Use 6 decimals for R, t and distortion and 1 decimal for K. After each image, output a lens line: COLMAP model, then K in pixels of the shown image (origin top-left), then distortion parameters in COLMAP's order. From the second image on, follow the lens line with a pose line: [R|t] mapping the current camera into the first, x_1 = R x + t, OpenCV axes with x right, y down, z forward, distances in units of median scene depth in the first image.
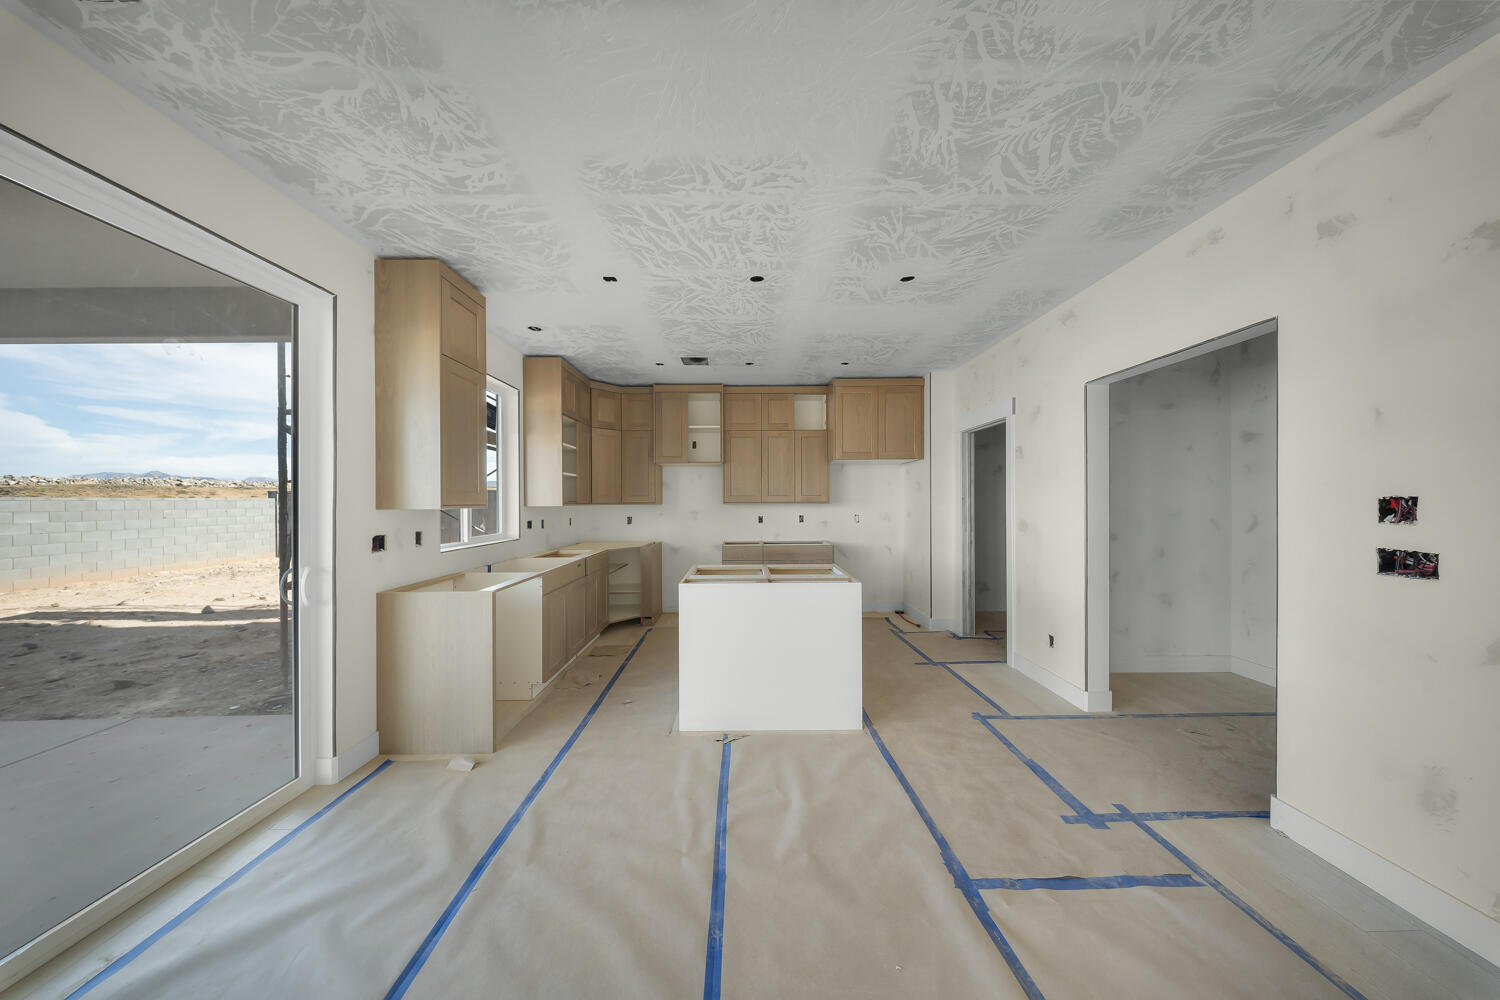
lens RADIAL K [[439.6, 0, 749.5], [0, 439.6, 501.8], [0, 0, 1]] dist [-0.003344, -0.000702]
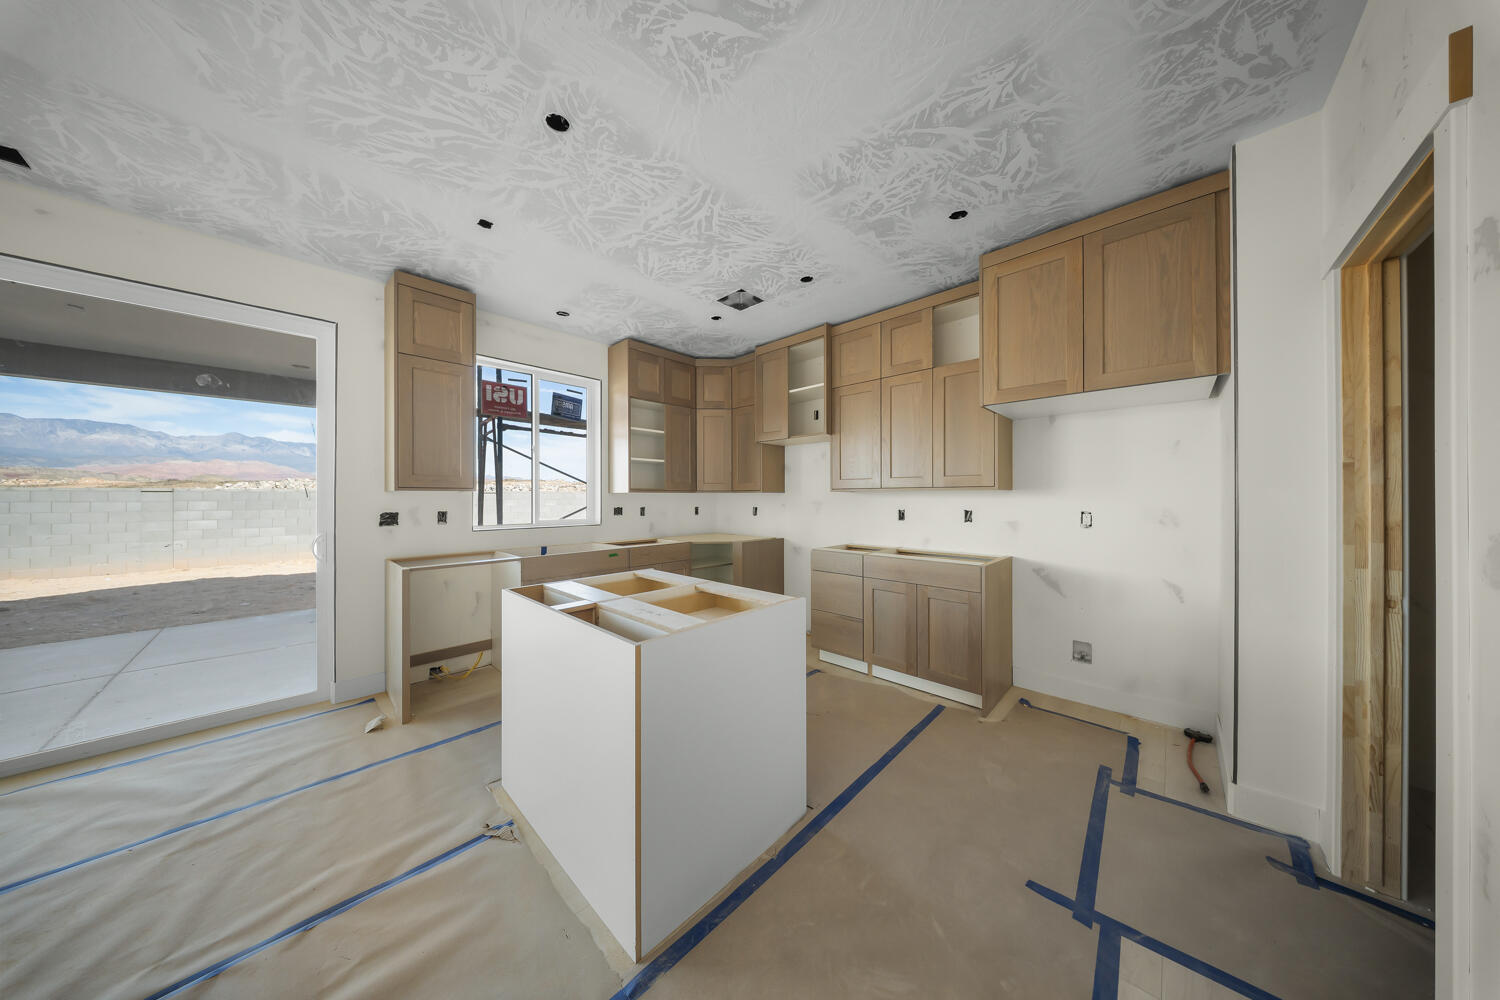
lens RADIAL K [[439.6, 0, 747.8], [0, 439.6, 498.4], [0, 0, 1]] dist [-0.003344, -0.000702]
pose [[0.714037, 0.004114, -0.700095, 0.682570], [-0.001811, 0.999990, 0.004029, 0.027548], [0.700105, -0.001609, 0.714038, 0.776748]]
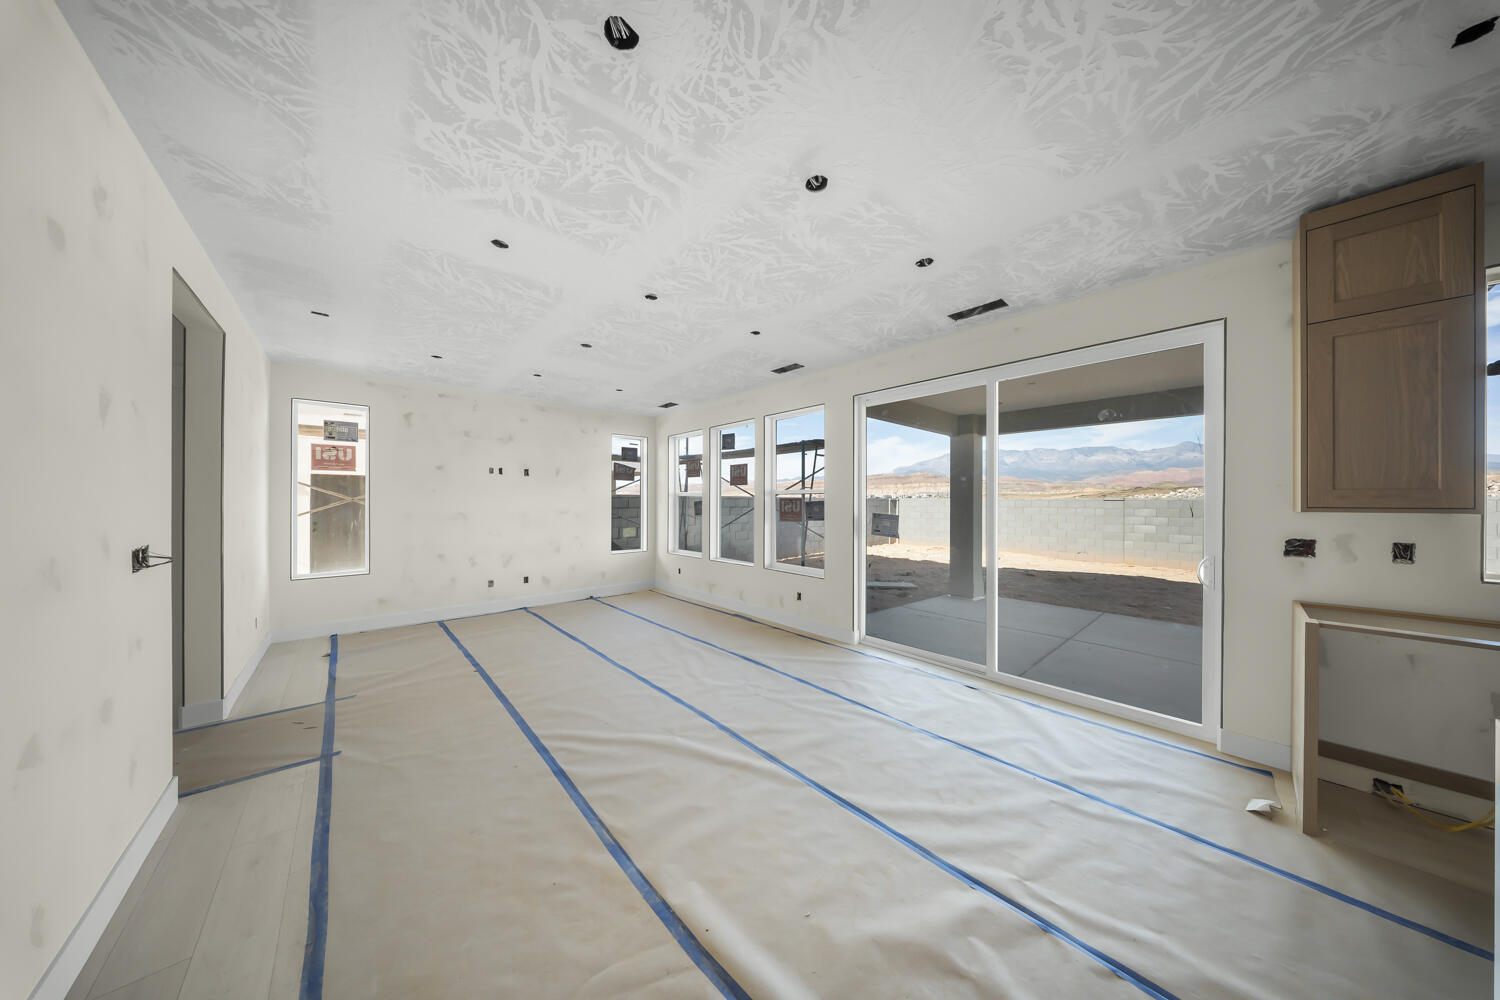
lens RADIAL K [[439.6, 0, 742.0], [0, 439.6, 501.2], [0, 0, 1]] dist [-0.003344, -0.000702]
pose [[-0.759970, 0.001436, -0.649956, 0.606802], [-0.000155, 0.999997, 0.002392, -0.005664], [0.649958, 0.001919, -0.759968, 0.876995]]
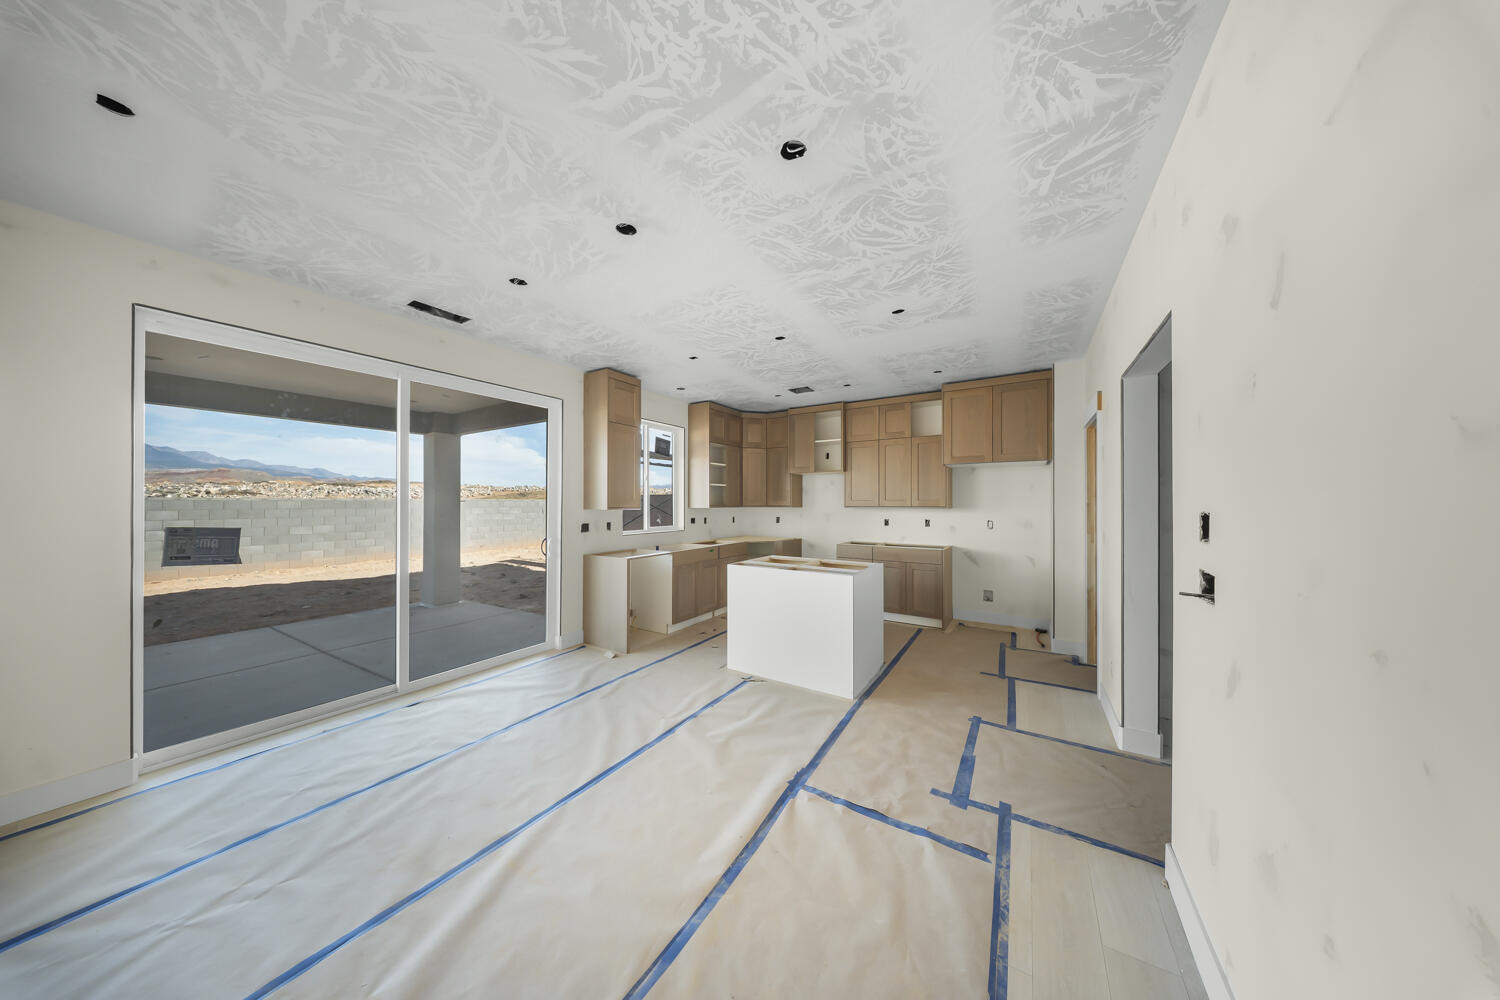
lens RADIAL K [[439.6, 0, 748.9], [0, 439.6, 500.4], [0, 0, 1]] dist [-0.003344, -0.000702]
pose [[0.839770, 0.002667, -0.542937, 0.685004], [-0.005056, 0.999983, -0.002908, -0.017721], [0.542920, 0.005187, 0.839769, -0.162095]]
